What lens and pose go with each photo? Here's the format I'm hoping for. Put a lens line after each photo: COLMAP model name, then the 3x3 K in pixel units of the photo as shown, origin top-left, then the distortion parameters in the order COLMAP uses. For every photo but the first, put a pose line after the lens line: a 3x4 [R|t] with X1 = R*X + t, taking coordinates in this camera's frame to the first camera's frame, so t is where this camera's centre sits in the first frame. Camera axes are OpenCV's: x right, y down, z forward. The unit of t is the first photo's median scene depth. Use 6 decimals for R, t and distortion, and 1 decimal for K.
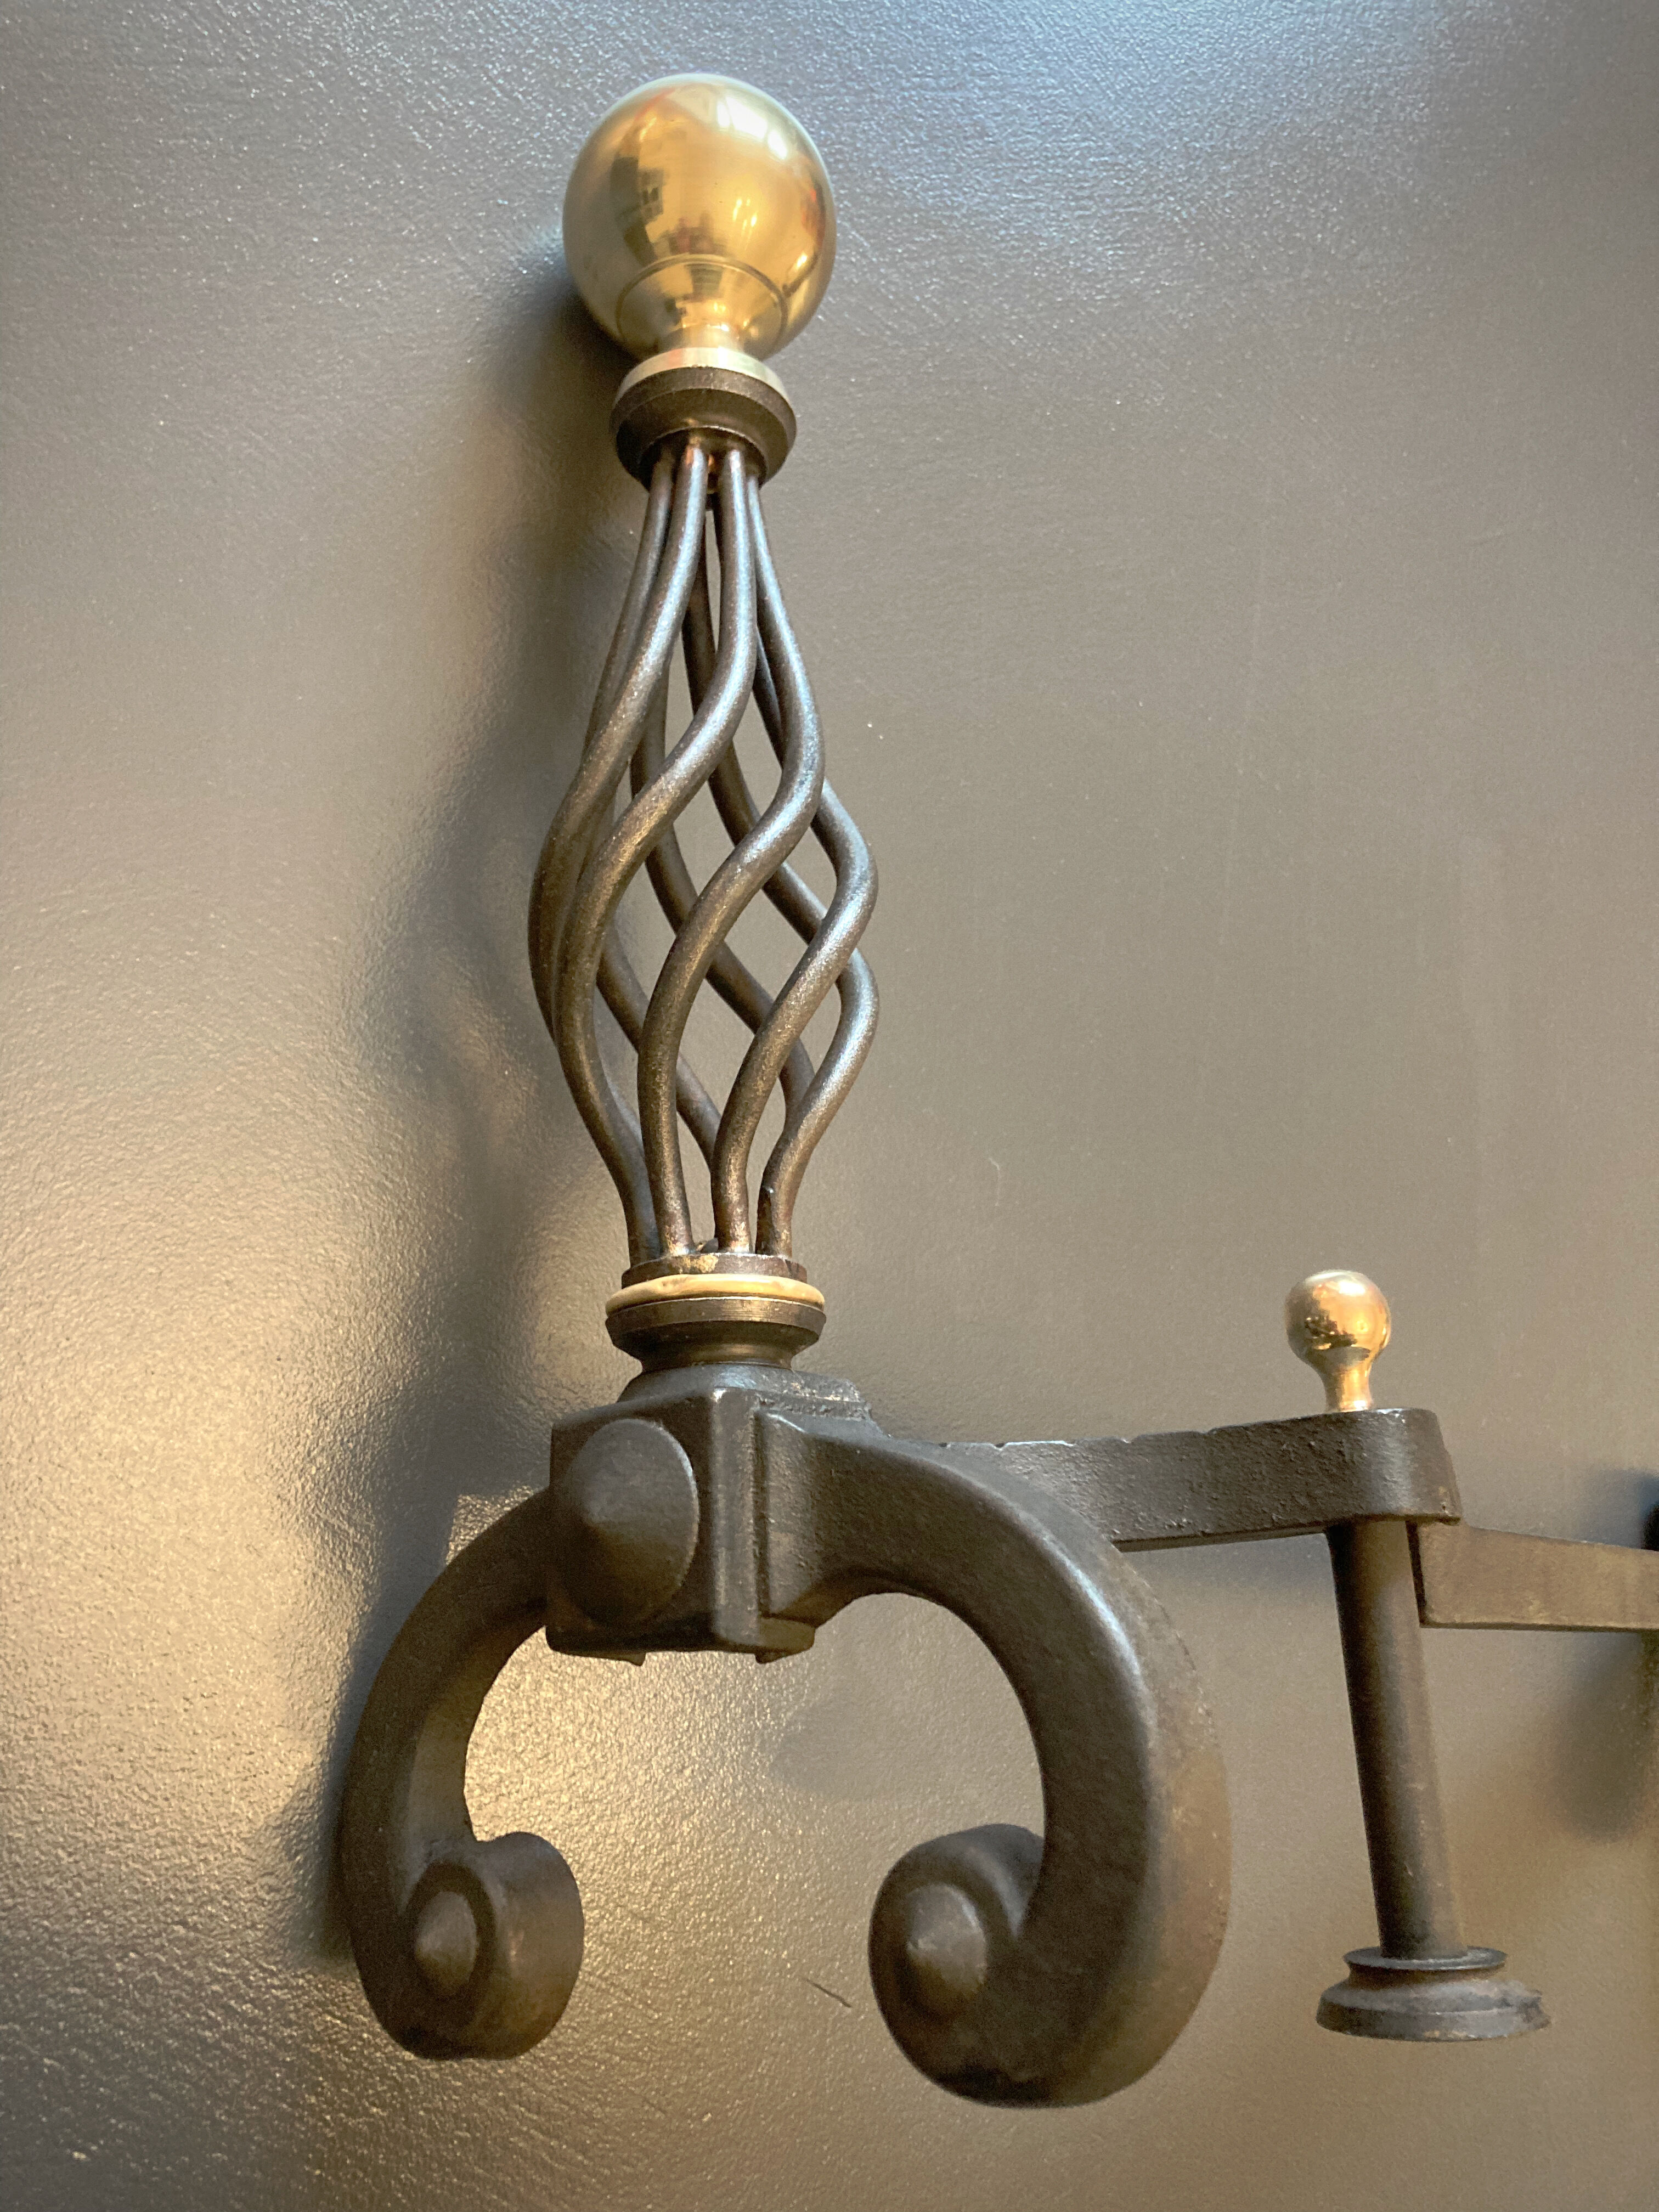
lens RADIAL K [[1823.9, 0, 831.0], [0, 1823.9, 1105.2], [0, 0, 1]] dist [0.013979, -0.055566]
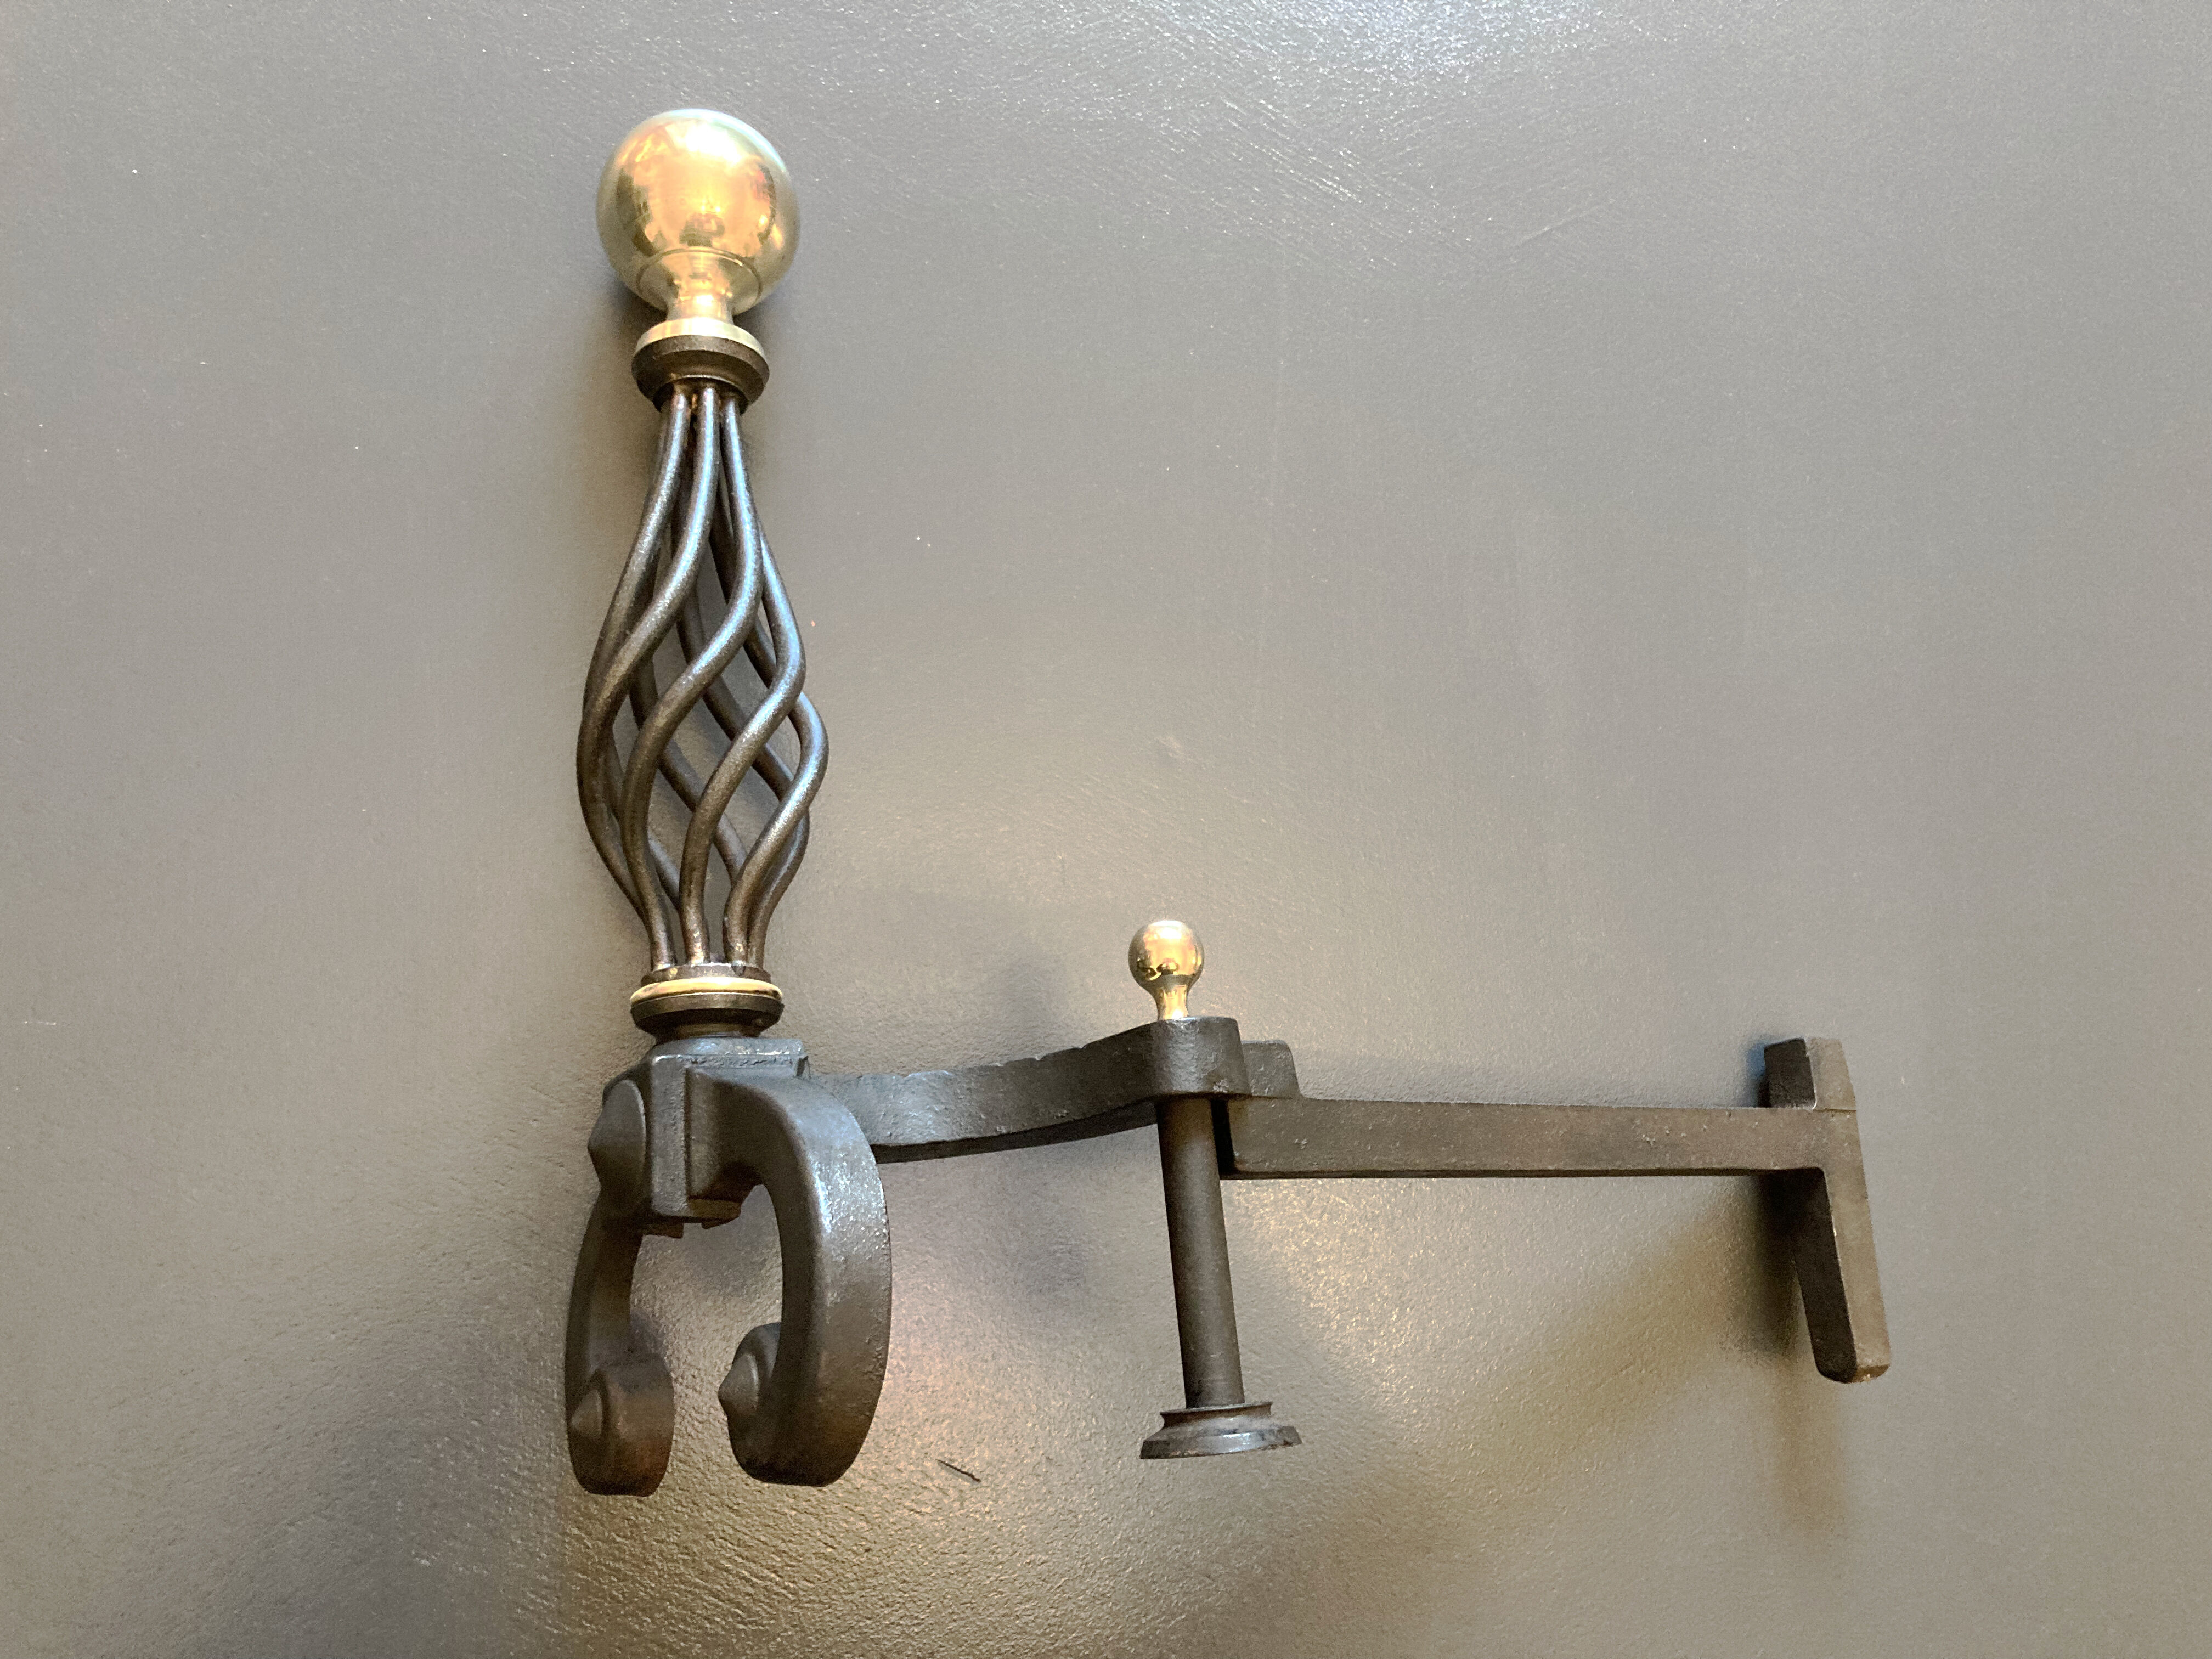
lens RADIAL K [[1823.9, 0, 1106.1], [0, 1823.9, 844.0], [0, 0, 1]] dist [0.013979, -0.055566]
pose [[0.944116, -0.132959, -0.301608, 0.692607], [0.148404, 0.988508, 0.028779, -0.009040], [0.294315, -0.071930, 0.952998, -0.306579]]
